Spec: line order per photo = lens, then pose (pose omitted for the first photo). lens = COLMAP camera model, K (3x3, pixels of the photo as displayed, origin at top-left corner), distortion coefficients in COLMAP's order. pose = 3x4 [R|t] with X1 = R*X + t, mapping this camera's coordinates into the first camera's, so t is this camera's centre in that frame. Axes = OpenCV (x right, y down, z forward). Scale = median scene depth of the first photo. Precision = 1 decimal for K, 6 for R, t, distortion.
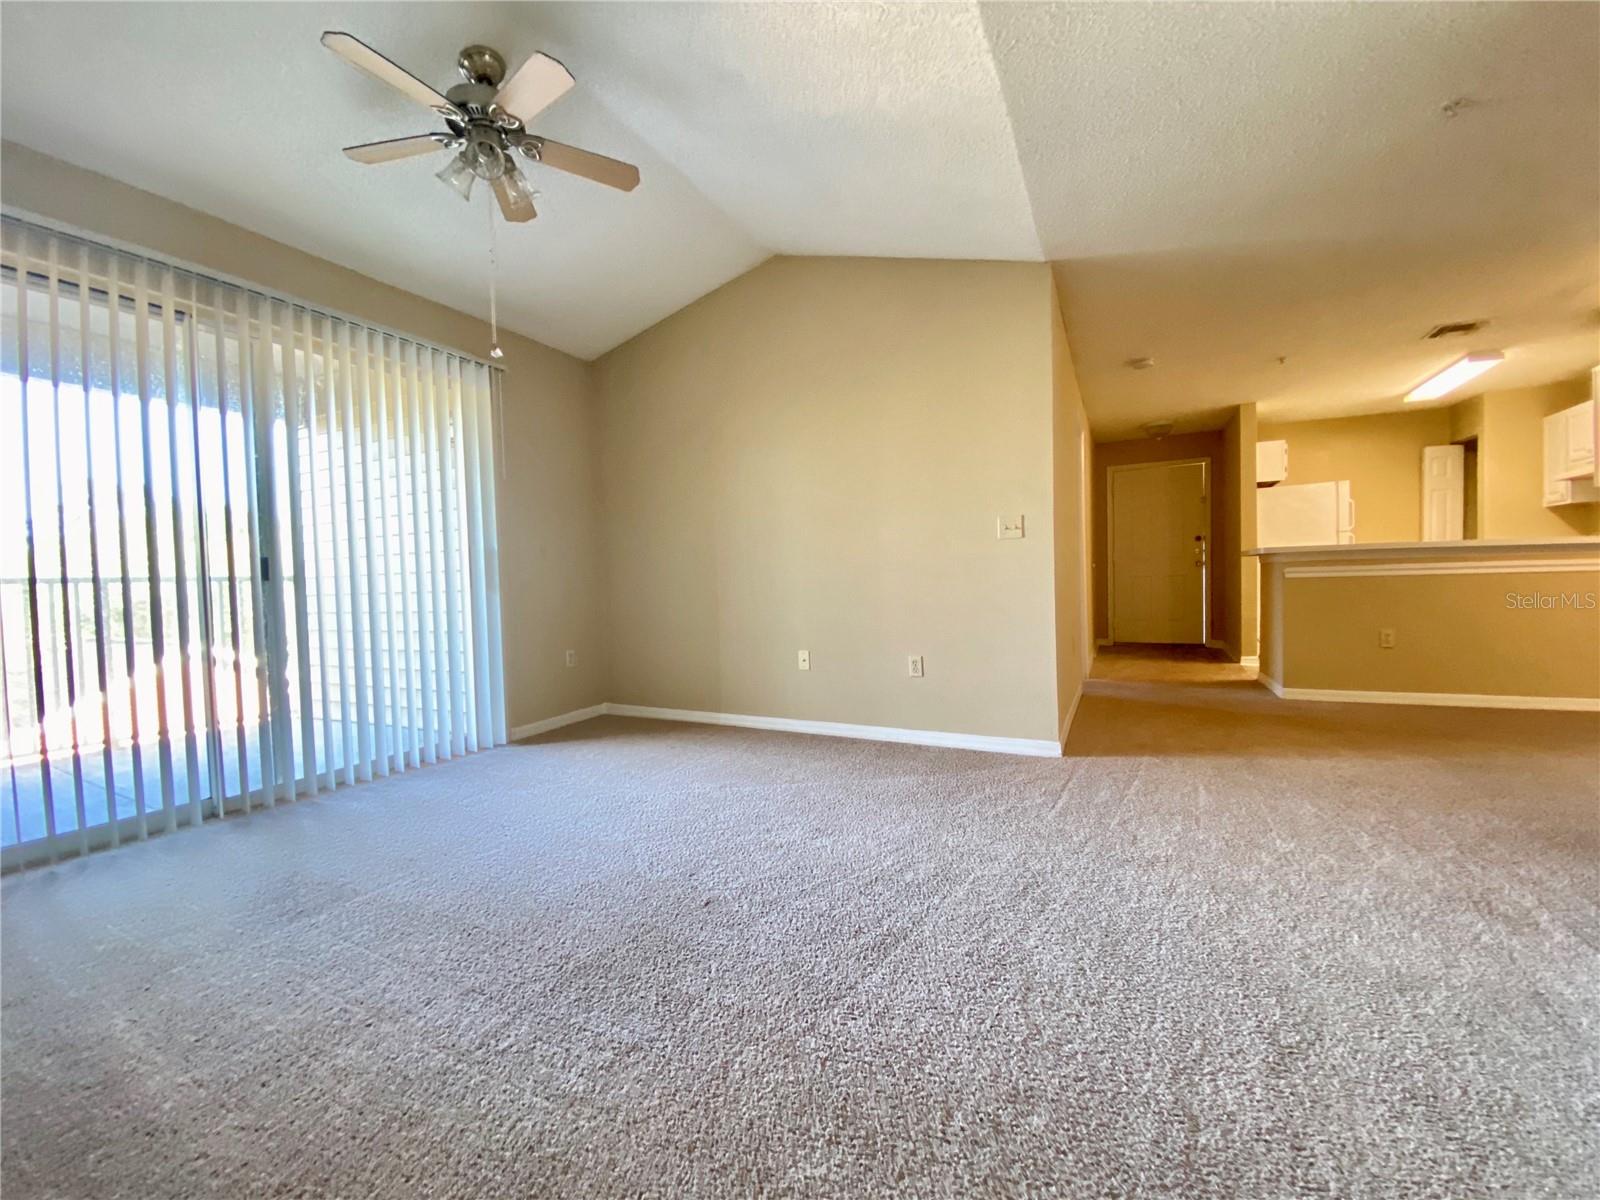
lens RADIAL K [[657.2, 0, 810.0], [0, 657.2, 597.5], [0, 0, 1]] dist [0.020547, -0.019185]
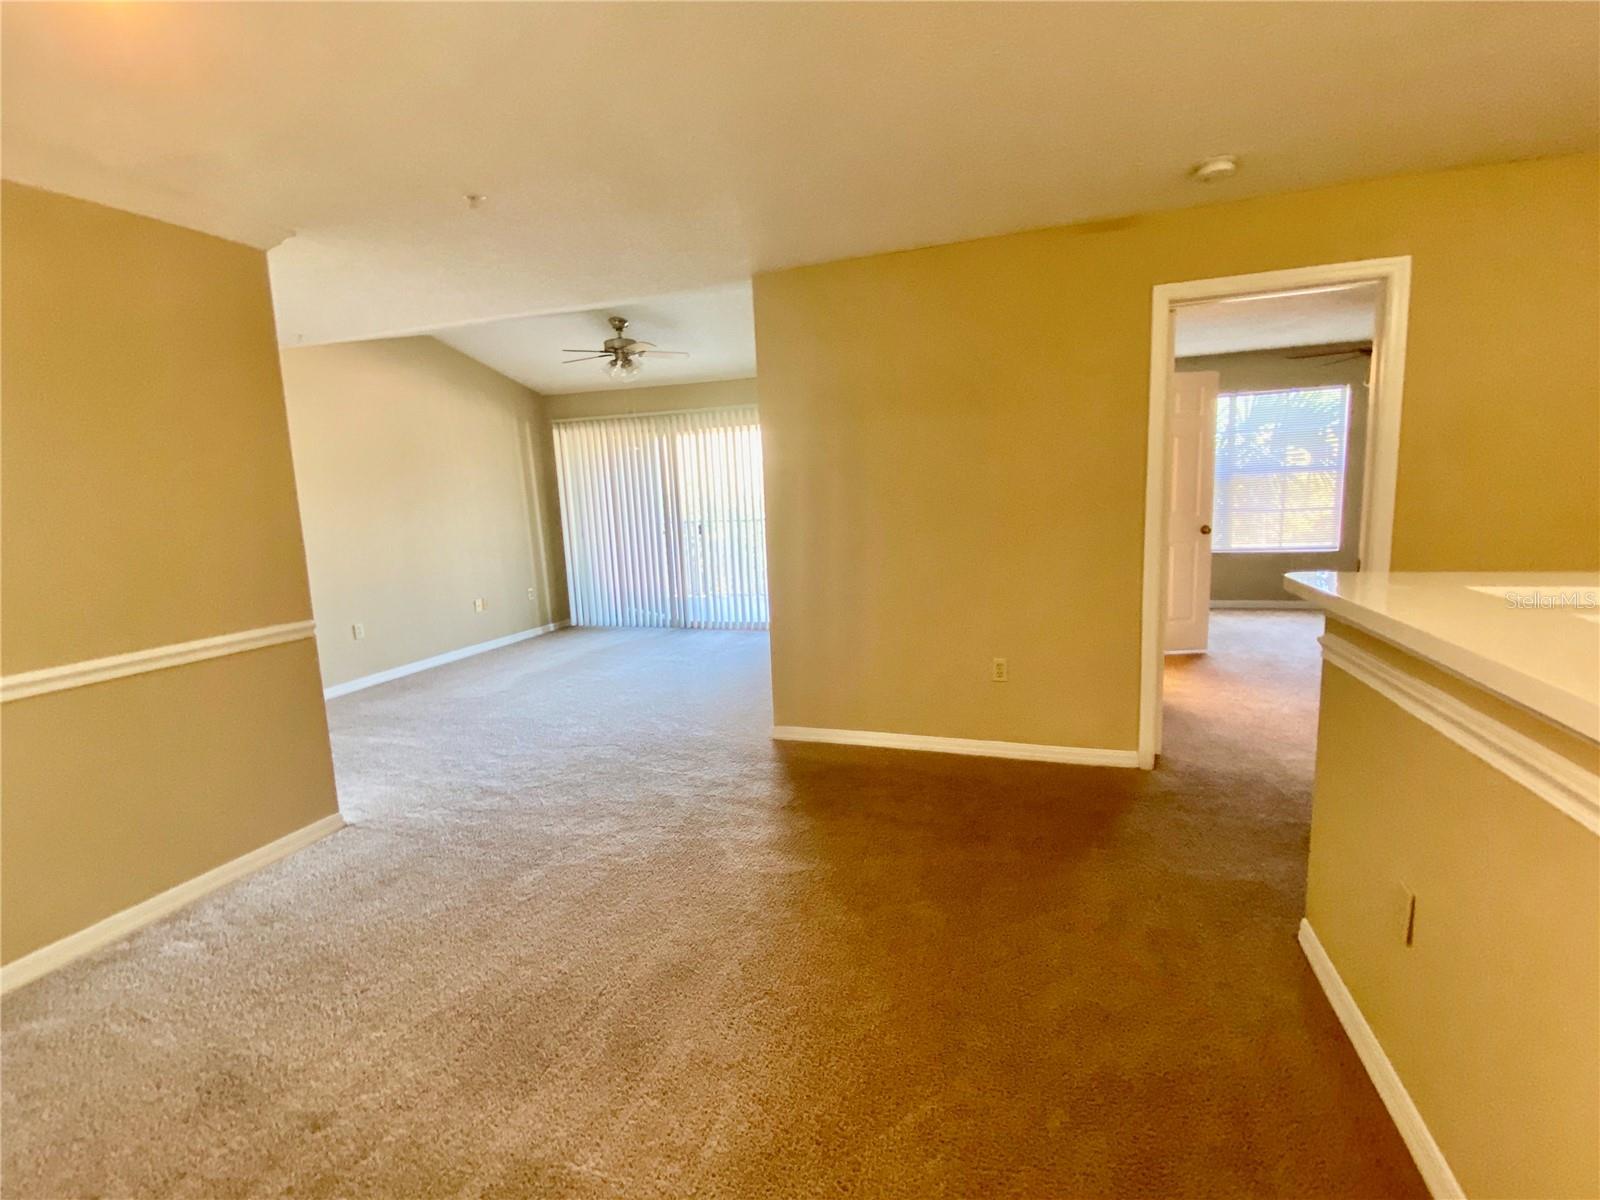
lens RADIAL K [[720.4, 0, 791.8], [0, 720.4, 600.9], [0, 0, 1]] dist [0.000007, -0.001194]
pose [[0.121744, 0.172951, -0.977377, 0.860602], [0.014795, 0.984276, 0.176015, -0.112101], [0.992451, -0.035889, 0.117271, 0.502147]]
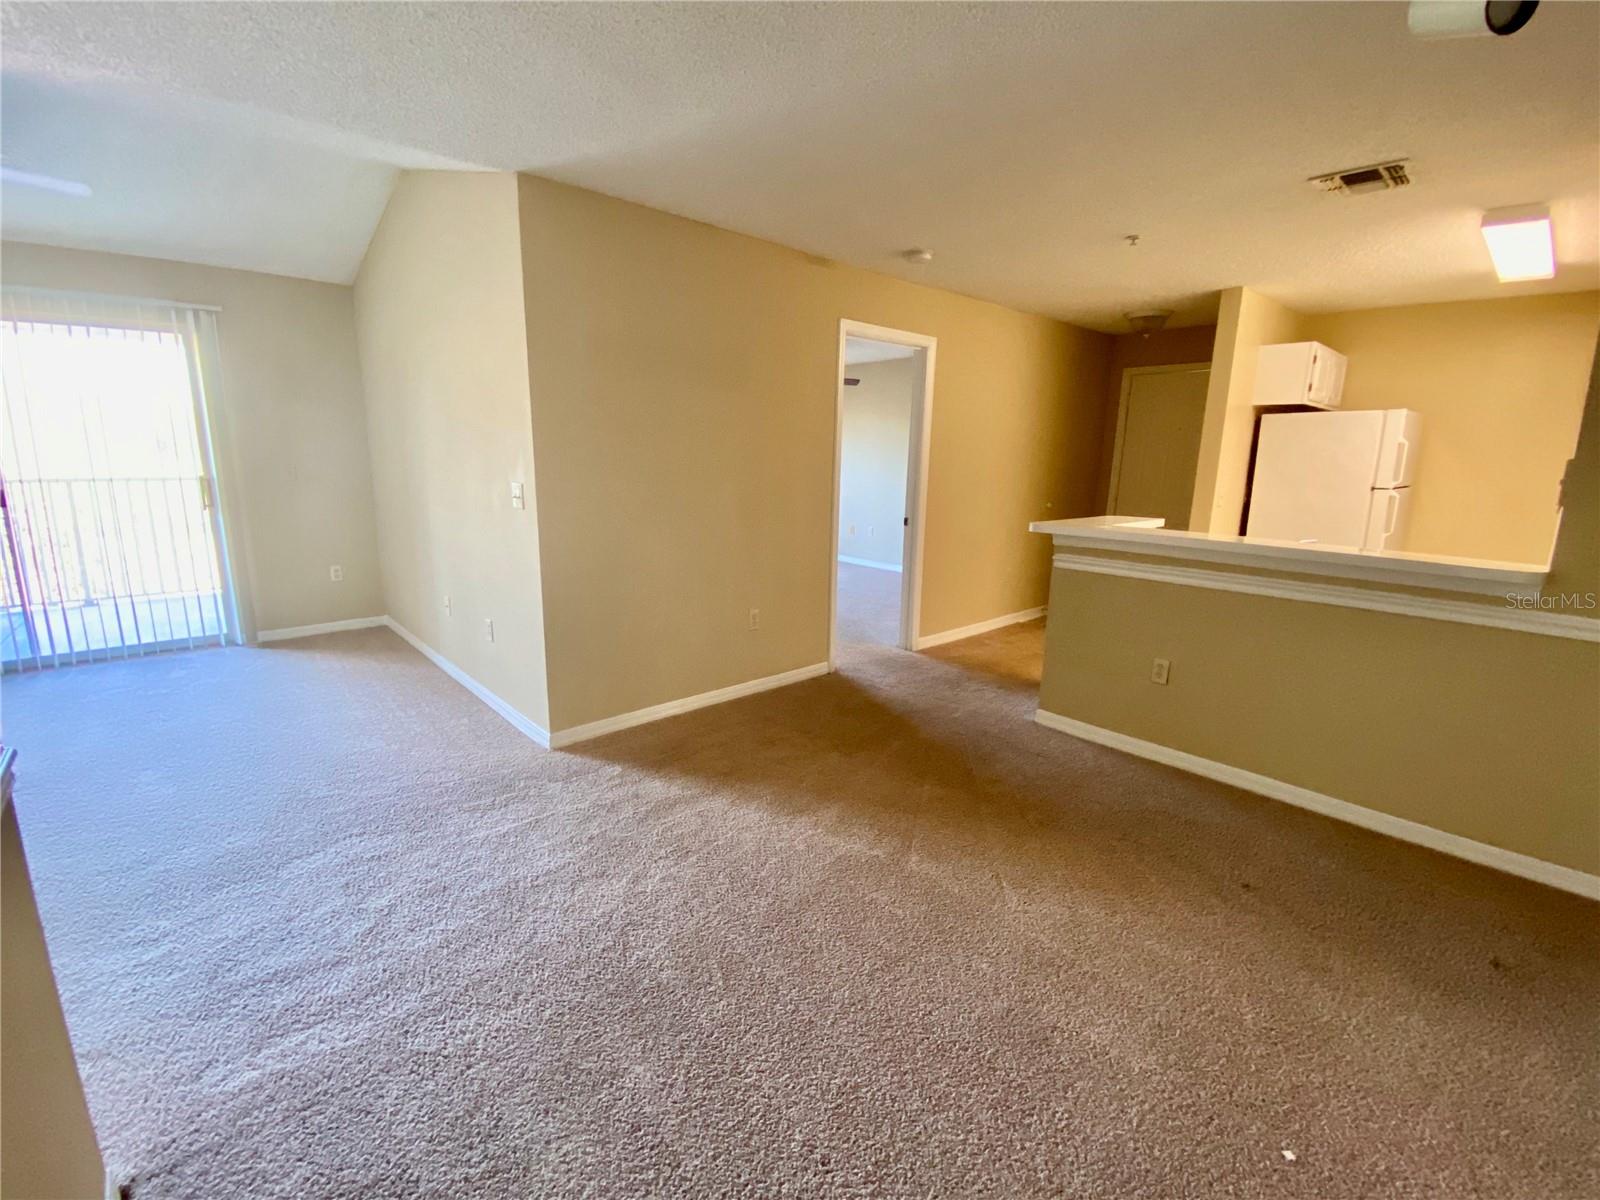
lens RADIAL K [[689.6, 0, 808.4], [0, 689.6, 593.3], [0, 0, 1]] dist [0.036987, -0.029495]
pose [[0.922897, 0.124758, -0.364276, 0.589879], [-0.059033, 0.980715, 0.186316, -0.100489], [0.380496, -0.150446, 0.912463, 0.149909]]
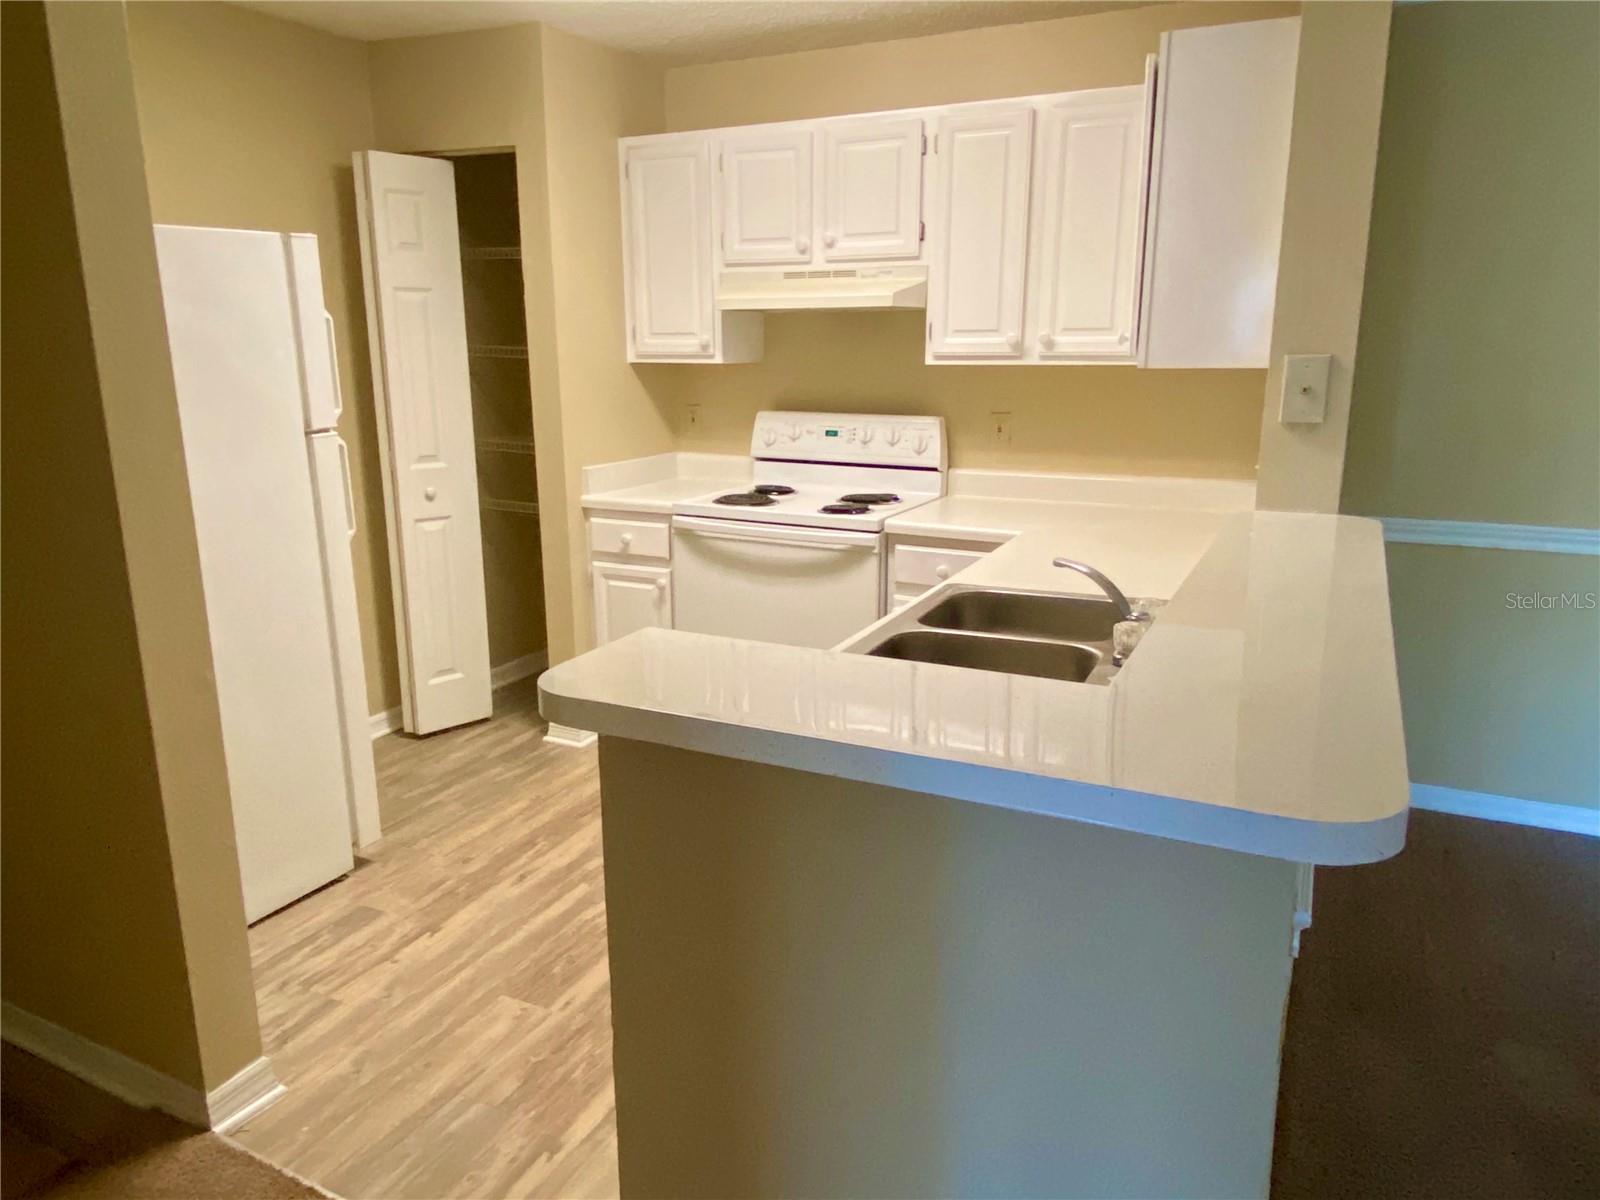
lens RADIAL K [[1097.1, 0, 800.0], [0, 1097.1, 600.0], [0, 0, 1]] dist [0.092660, -0.155077]
pose [[-0.010019, -0.201356, 0.979467, 0.380329], [0.036073, 0.978806, 0.201589, -0.125013], [-0.999299, 0.037352, -0.002543, 0.873960]]
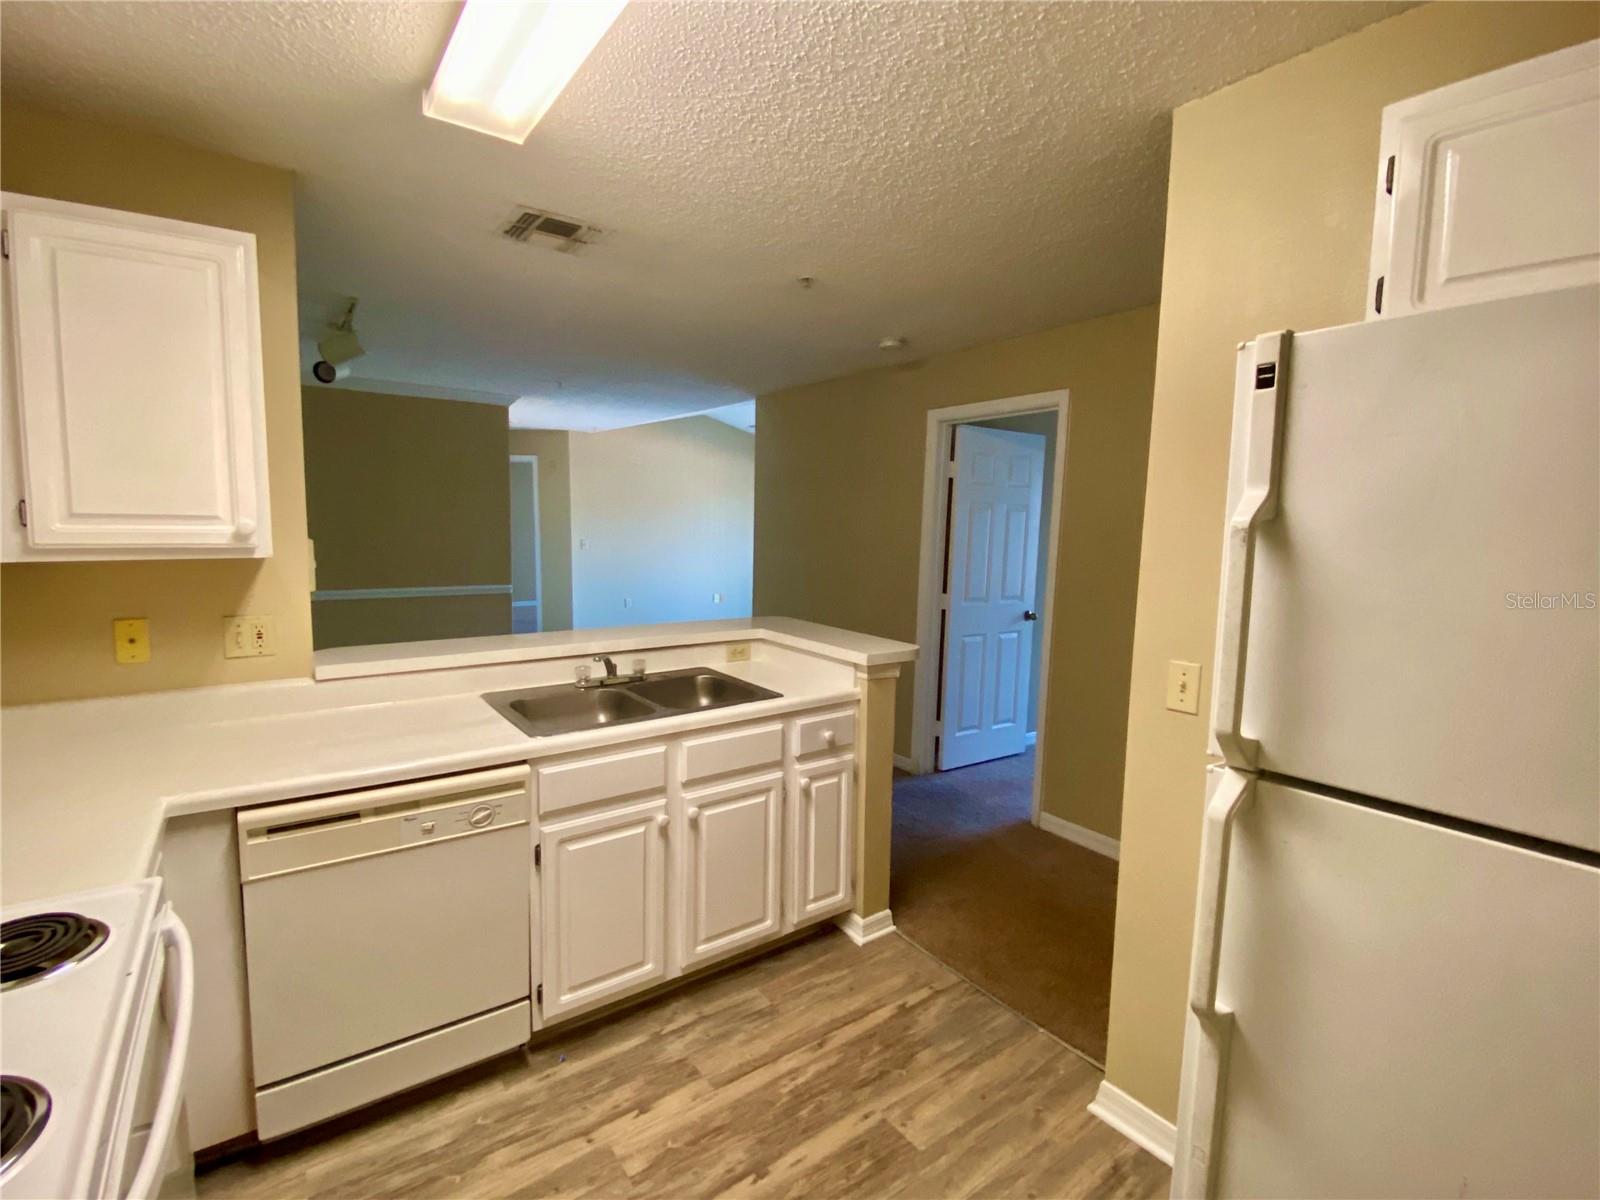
lens RADIAL K [[720.4, 0, 791.8], [0, 720.4, 600.9], [0, 0, 1]] dist [0.000007, -0.001194]
pose [[-0.470813, 0.114379, -0.874787, 1.041711], [-0.038029, 0.988007, 0.149650, -0.158254], [0.881413, 0.103724, -0.460817, 1.063343]]
